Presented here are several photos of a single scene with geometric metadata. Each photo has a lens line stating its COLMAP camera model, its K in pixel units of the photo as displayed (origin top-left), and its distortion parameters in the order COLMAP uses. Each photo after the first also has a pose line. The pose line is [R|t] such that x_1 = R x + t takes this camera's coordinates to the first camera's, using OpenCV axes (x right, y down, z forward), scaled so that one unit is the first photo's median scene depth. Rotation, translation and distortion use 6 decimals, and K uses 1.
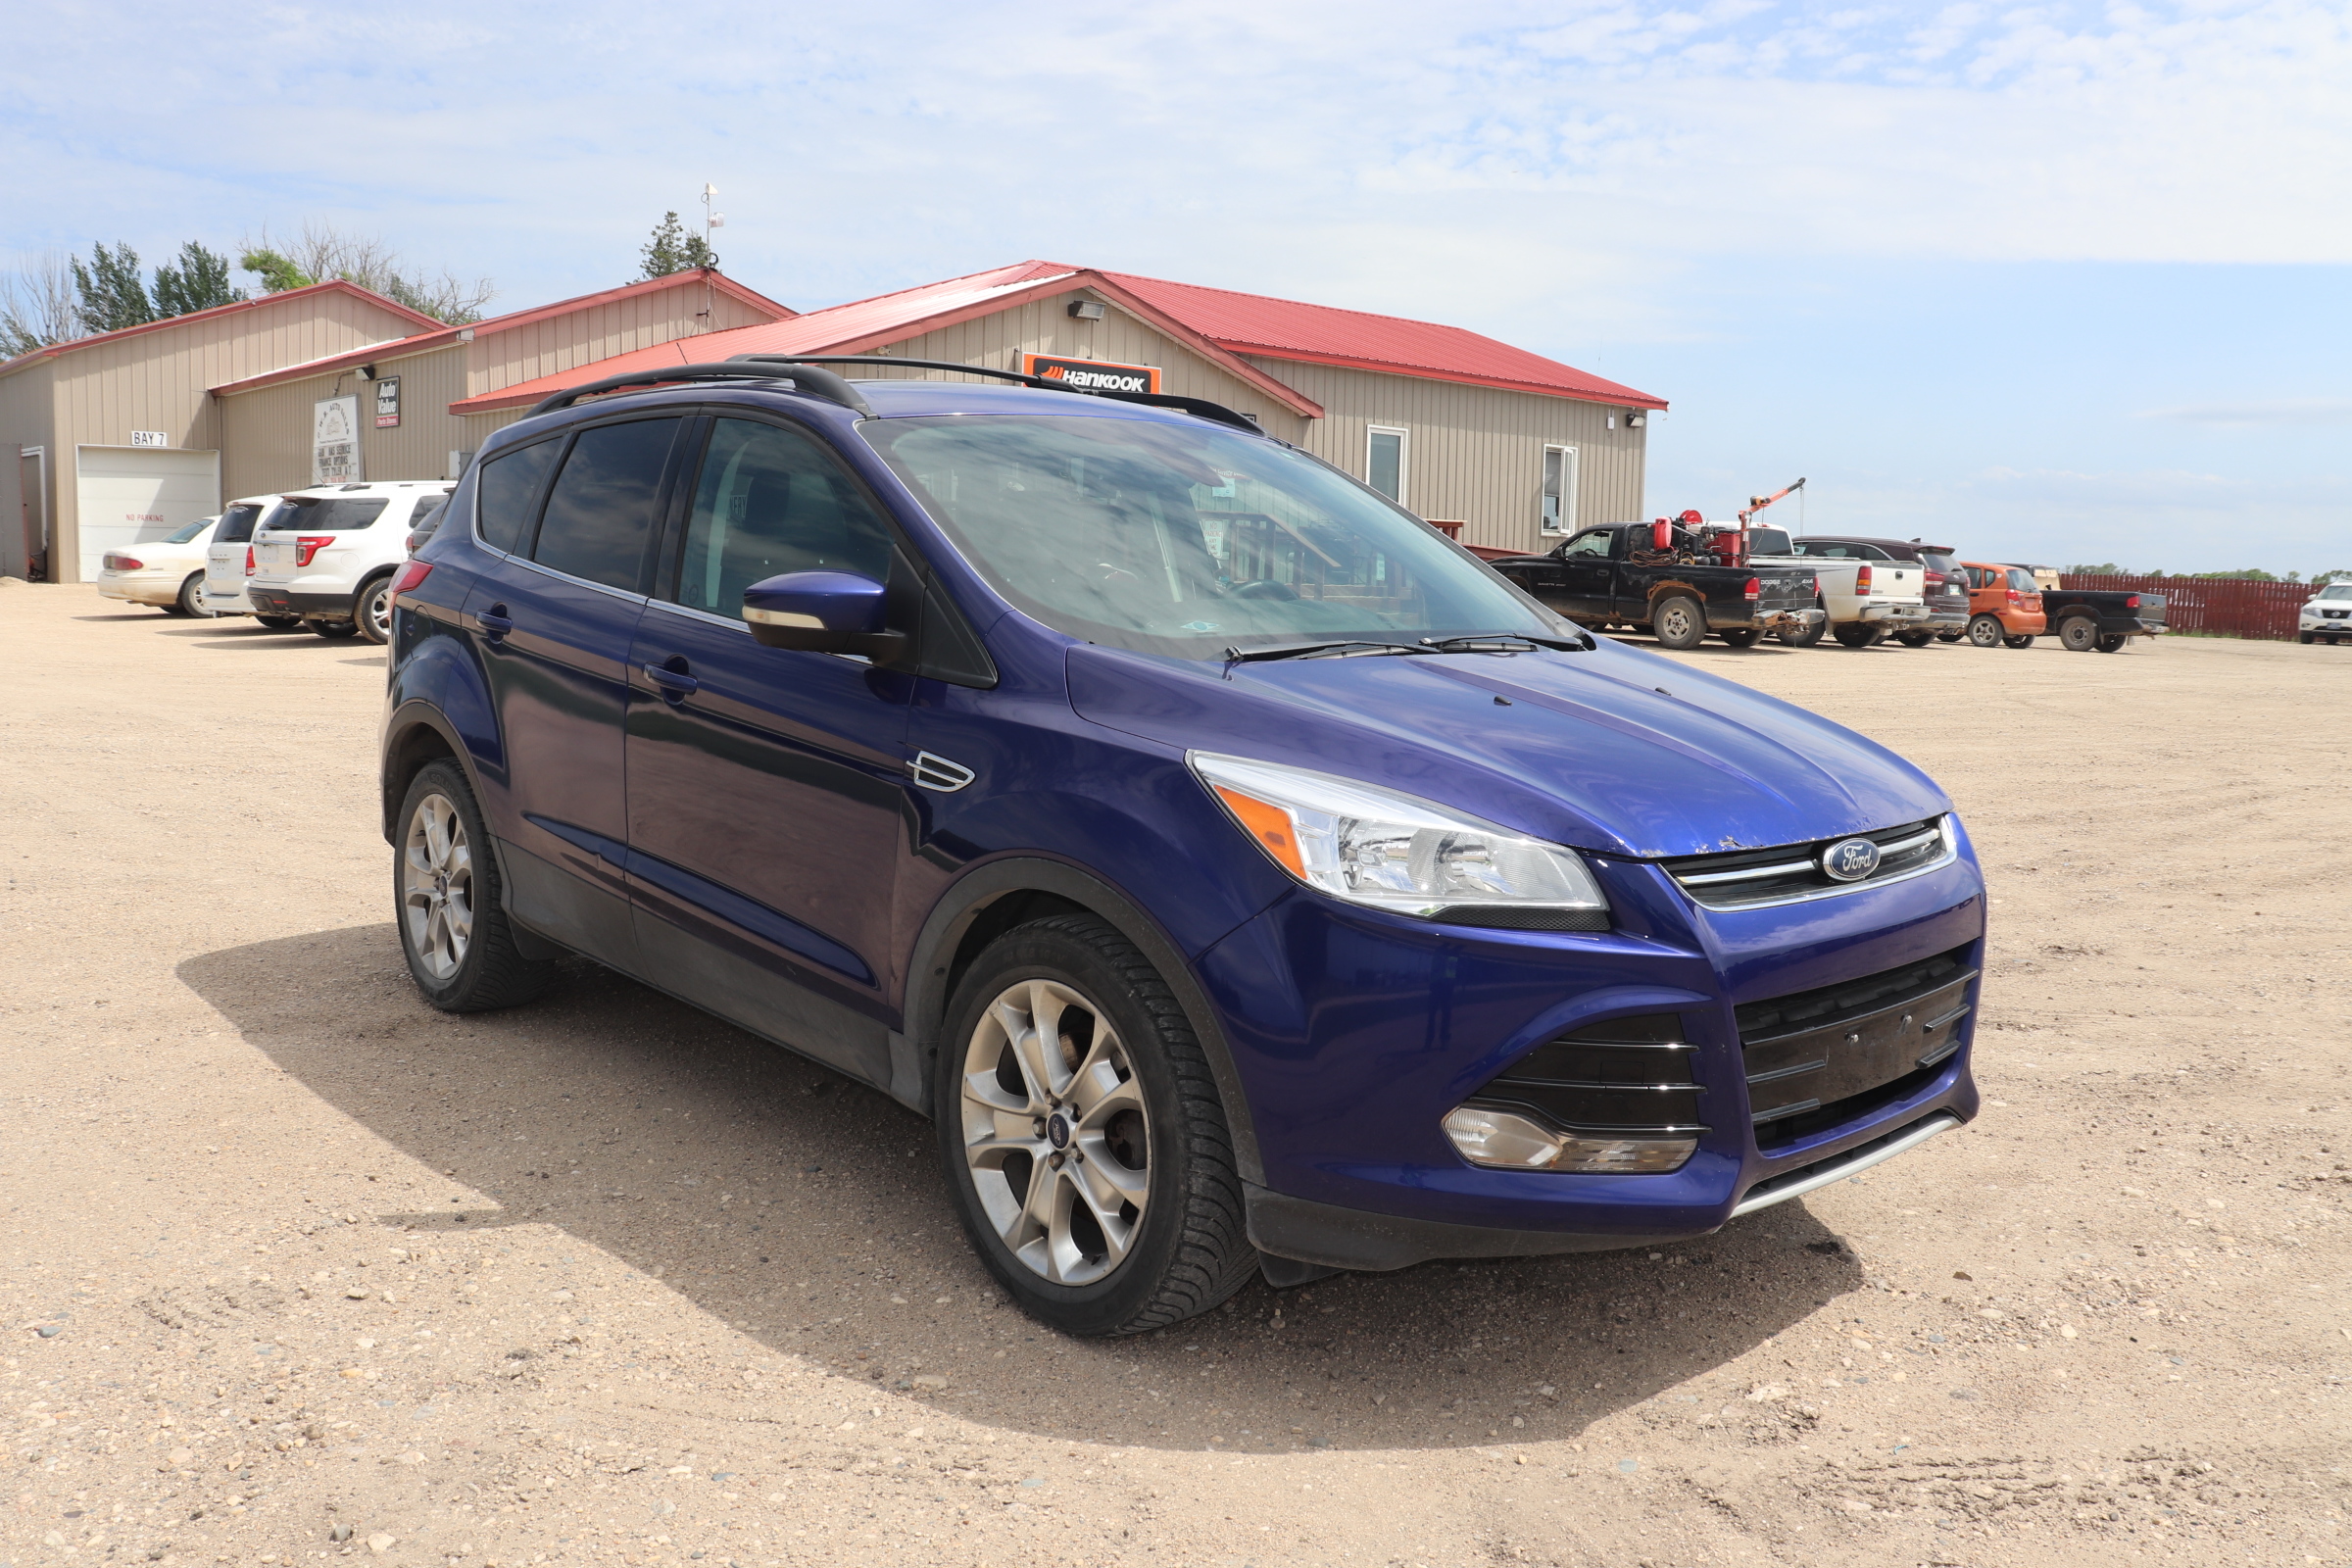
lens RADIAL K [[1987.6, 0, 1176.0], [0, 1987.6, 784.0], [0, 0, 1]] dist [-0.191048, 0.194038]
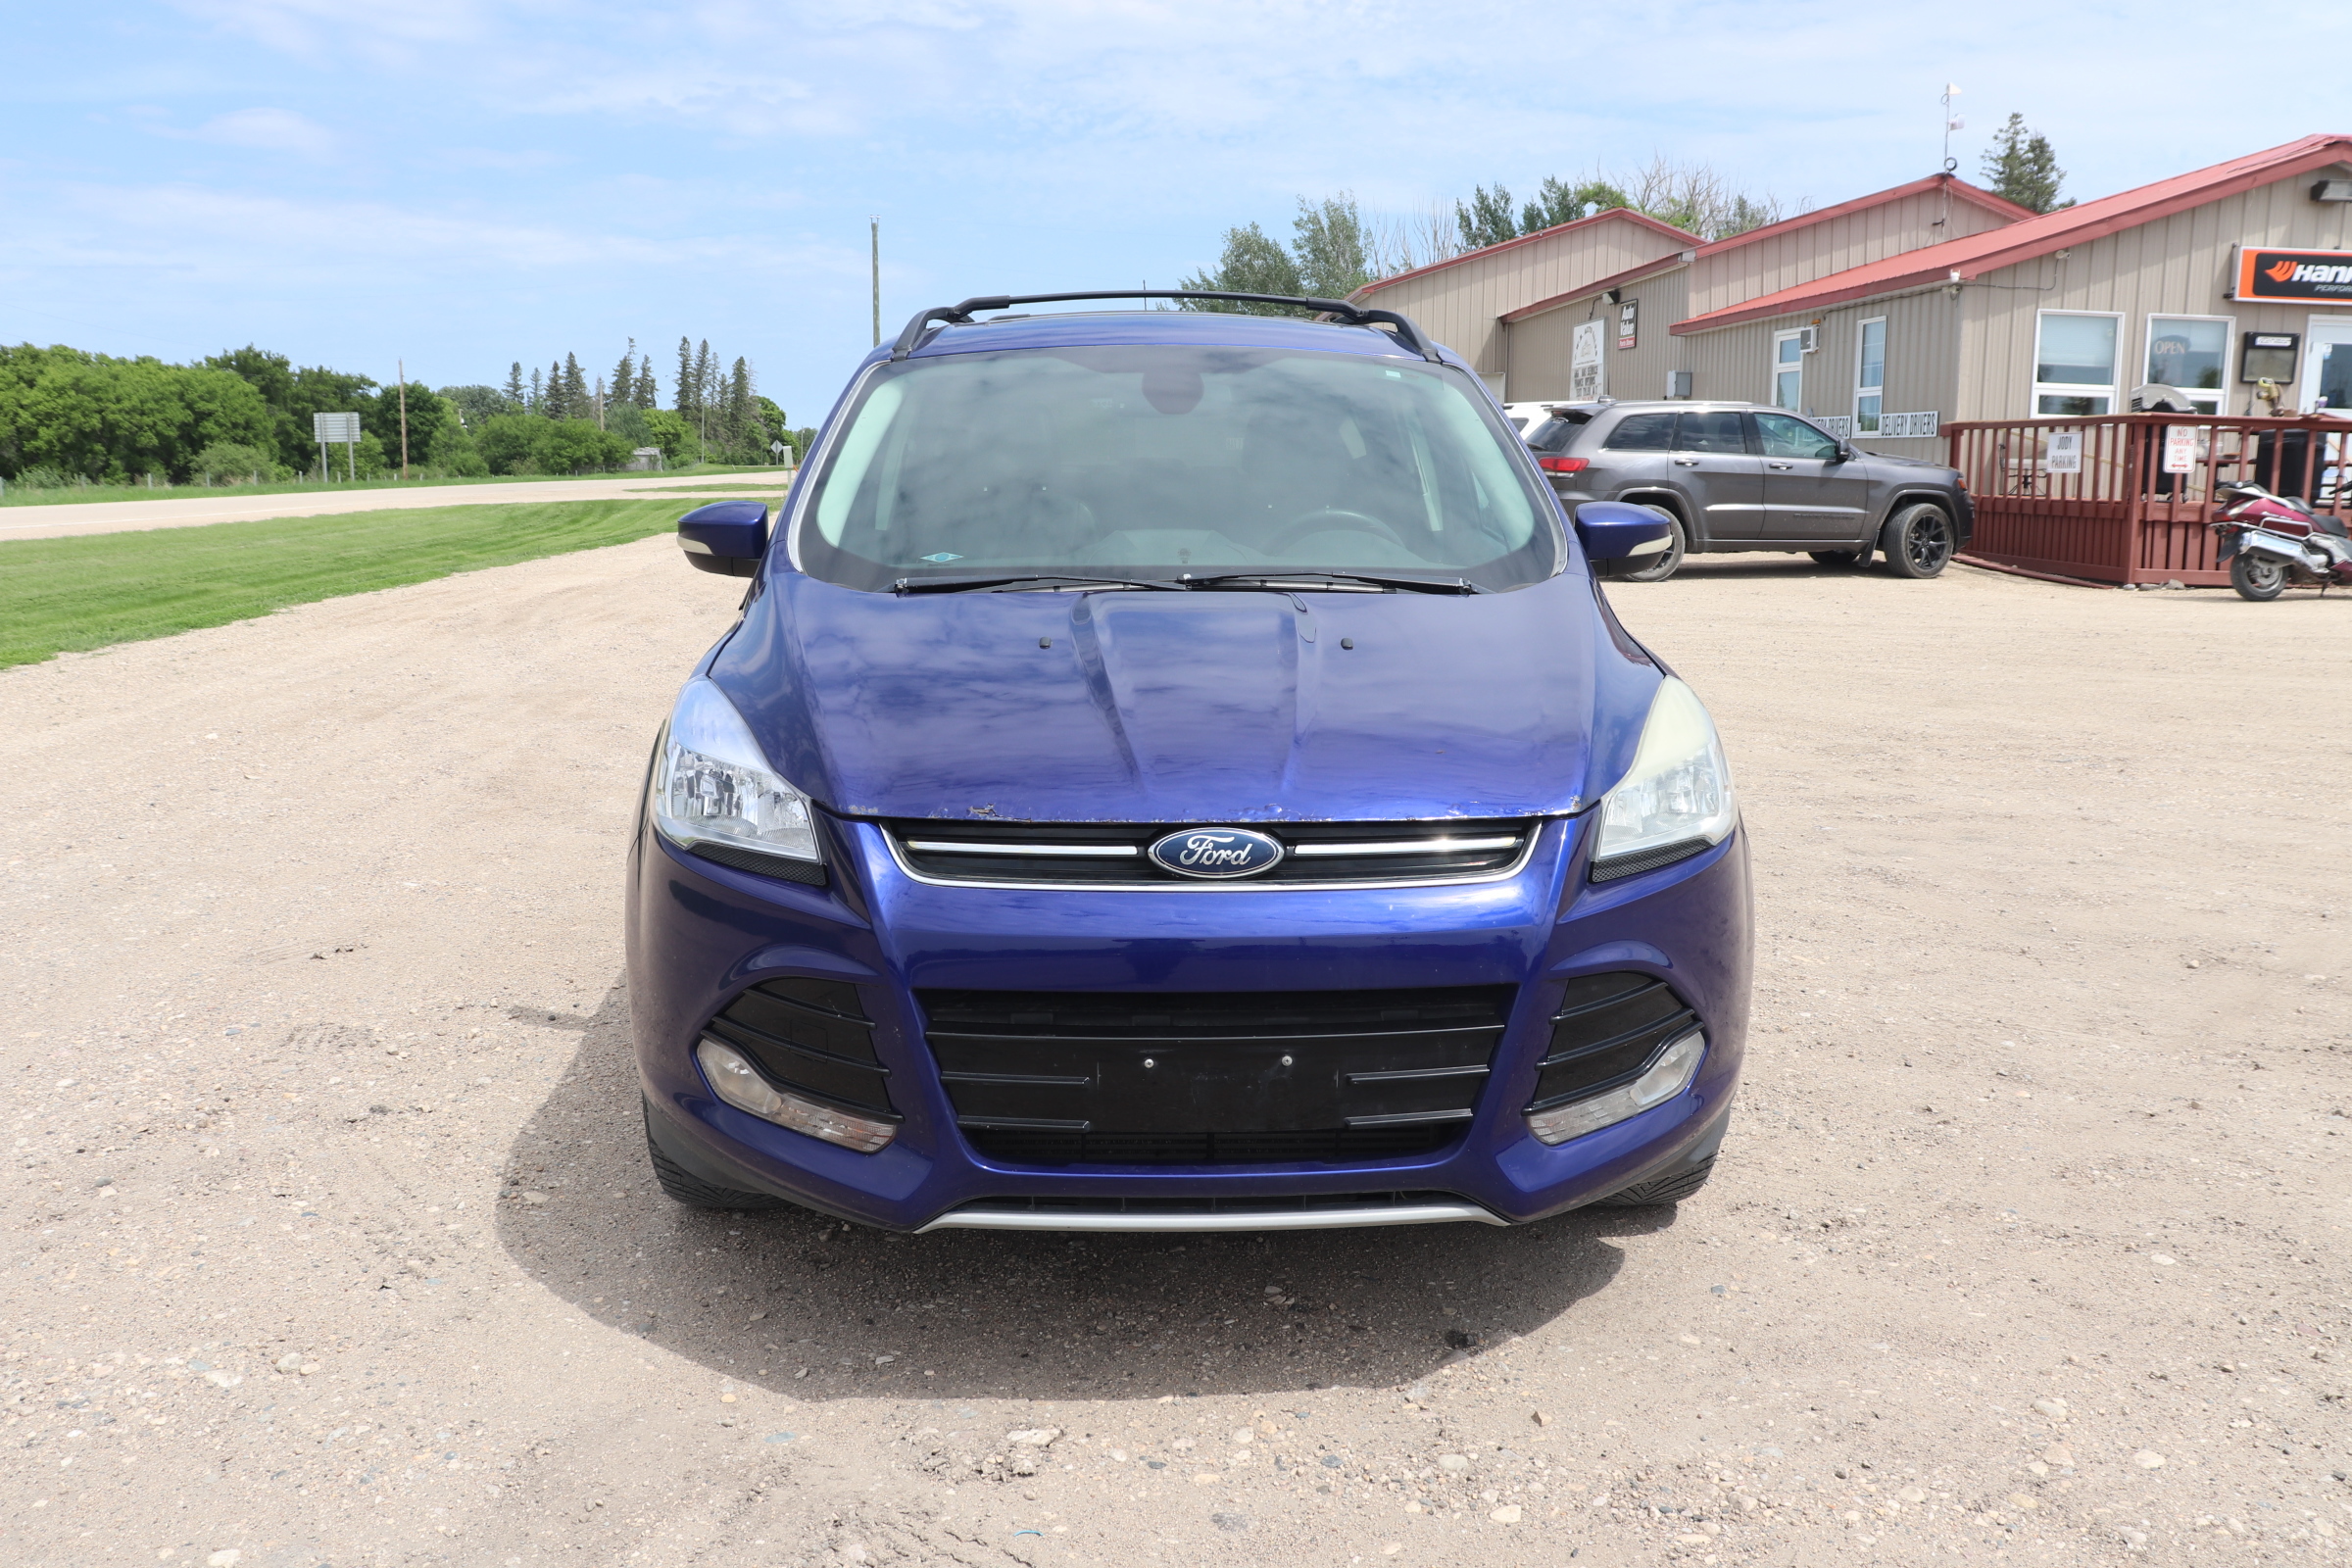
lens RADIAL K [[1987.6, 0, 1176.0], [0, 1987.6, 784.0], [0, 0, 1]] dist [-0.191048, 0.194038]
pose [[0.759204, 0.093488, -0.644103, 0.125715], [-0.066690, 0.995595, 0.065898, -0.006366], [0.647427, -0.007074, 0.762095, 0.050400]]
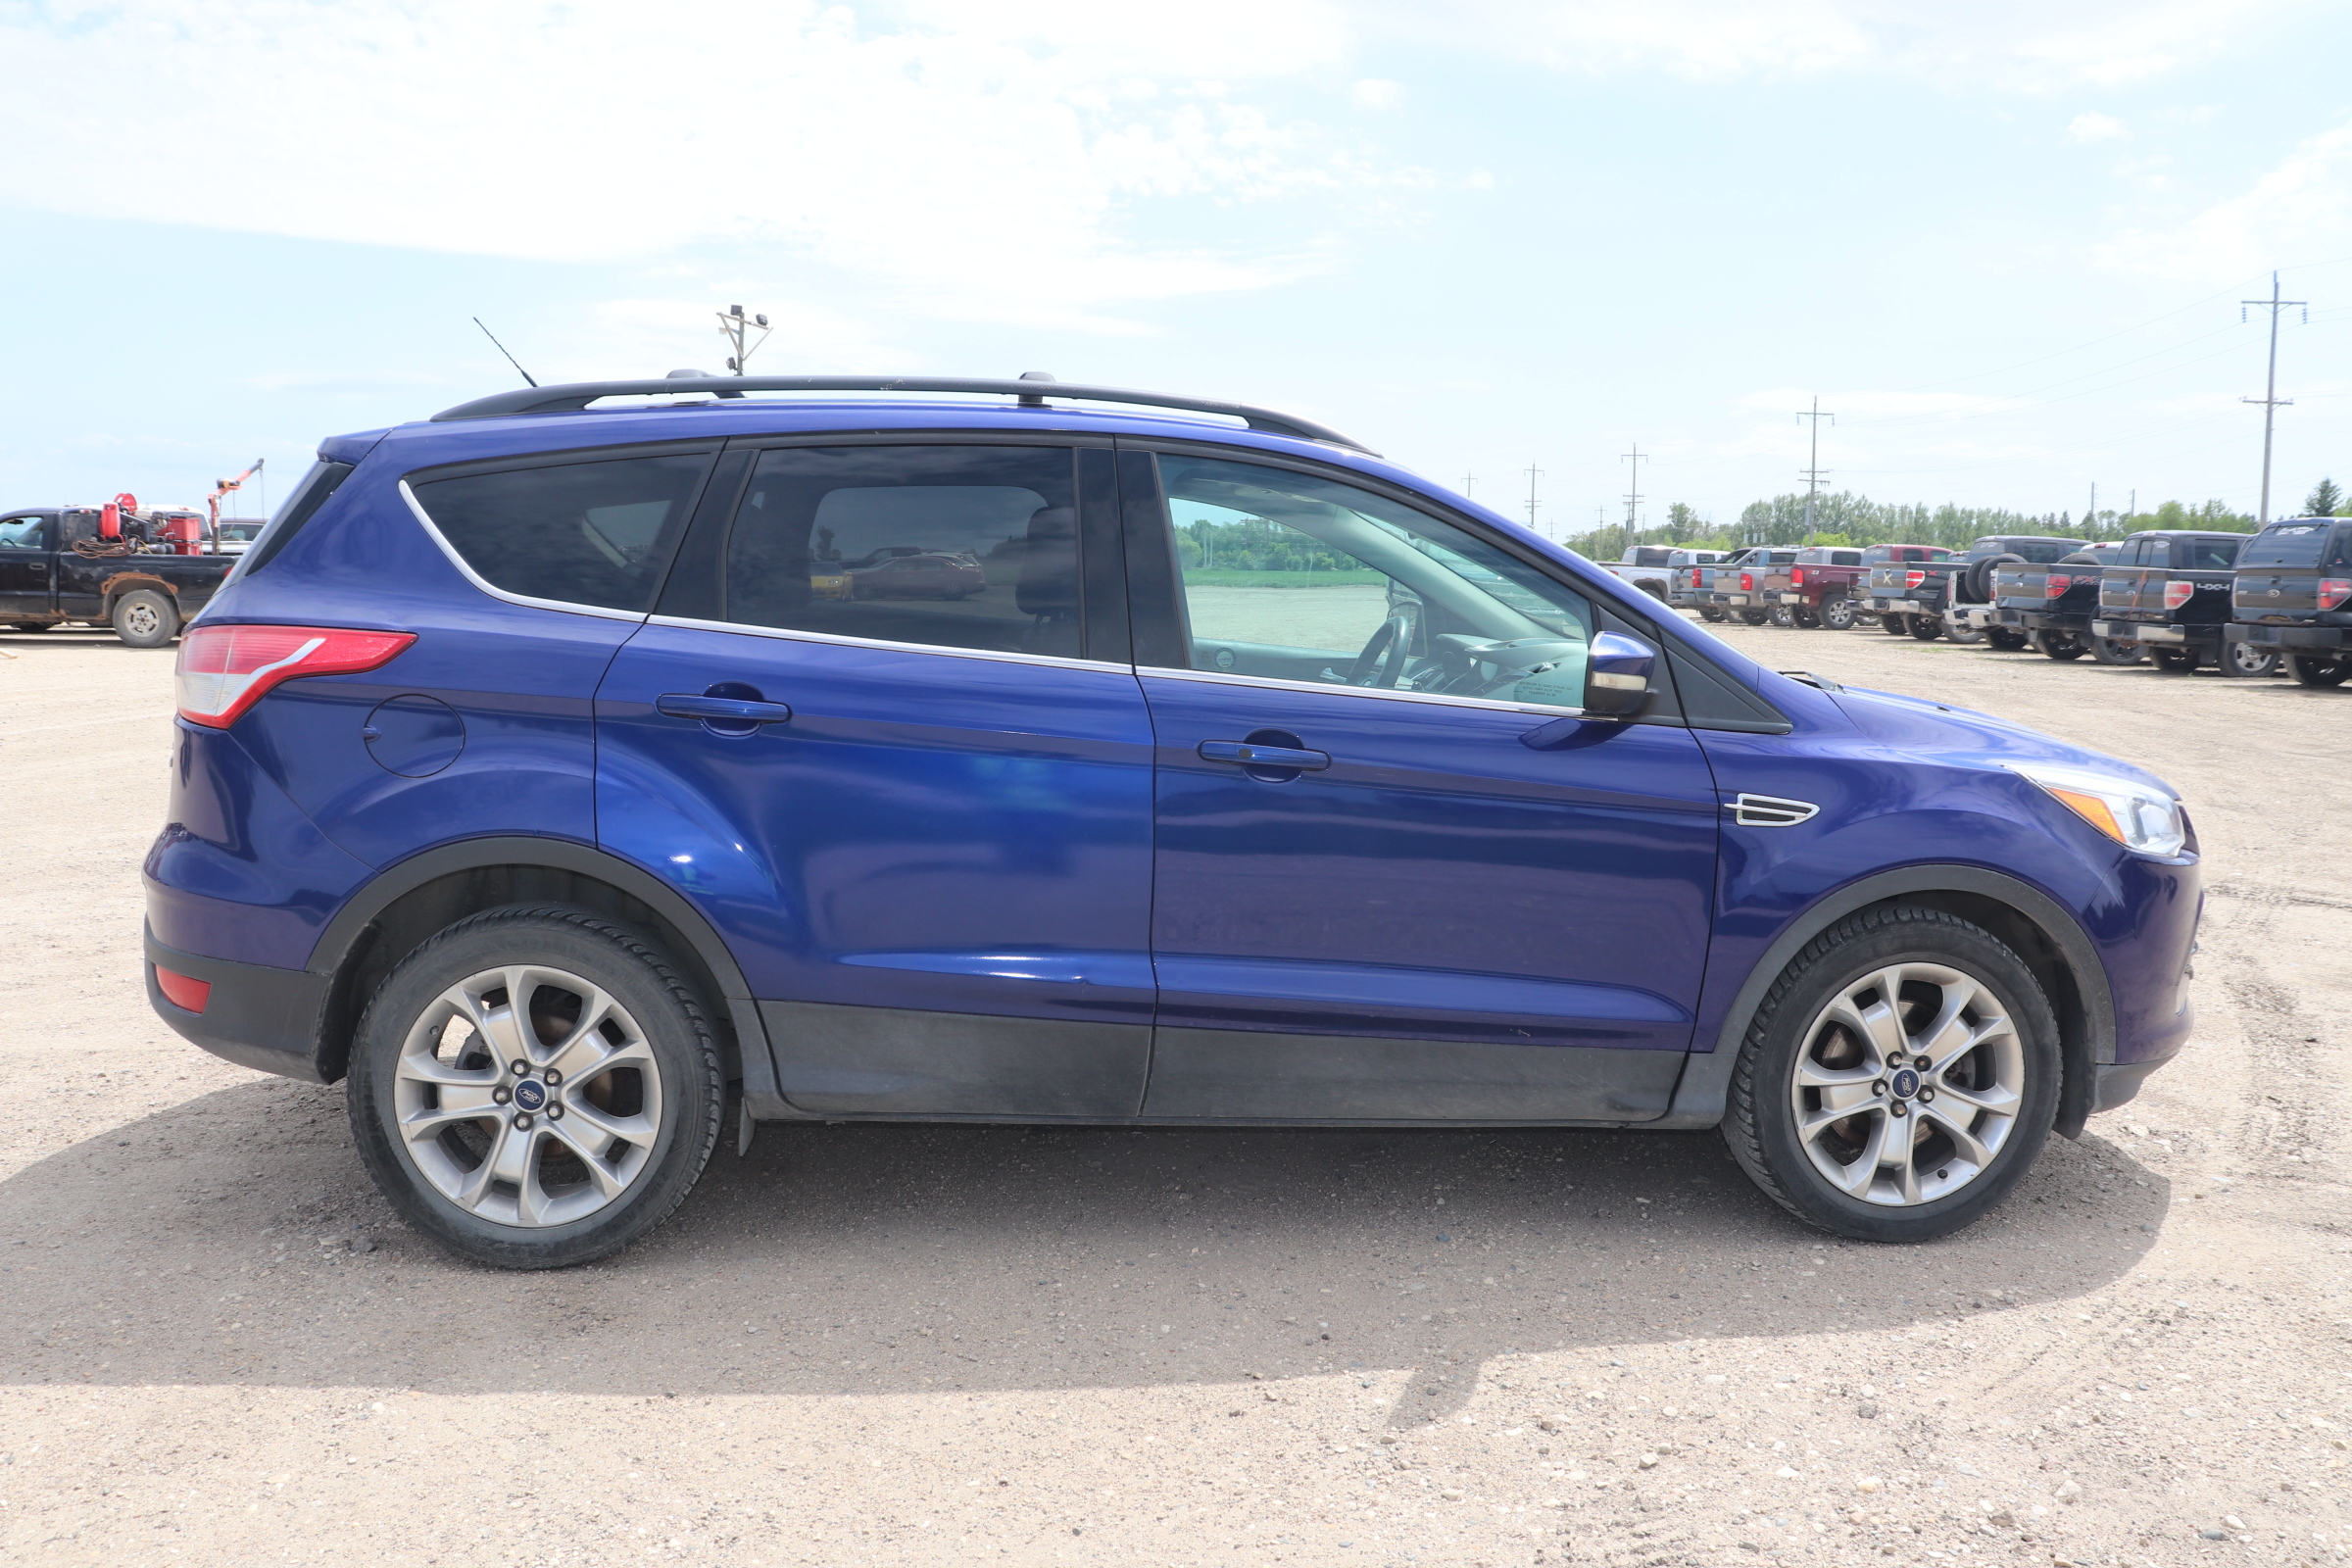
lens RADIAL K [[1987.6, 0, 1176.0], [0, 1987.6, 784.0], [0, 0, 1]] dist [-0.191048, 0.194038]
pose [[0.581352, -0.108427, 0.806396, -0.190252], [0.093743, 0.993407, 0.065991, -0.019667], [-0.808234, 0.037229, 0.587683, 0.096776]]
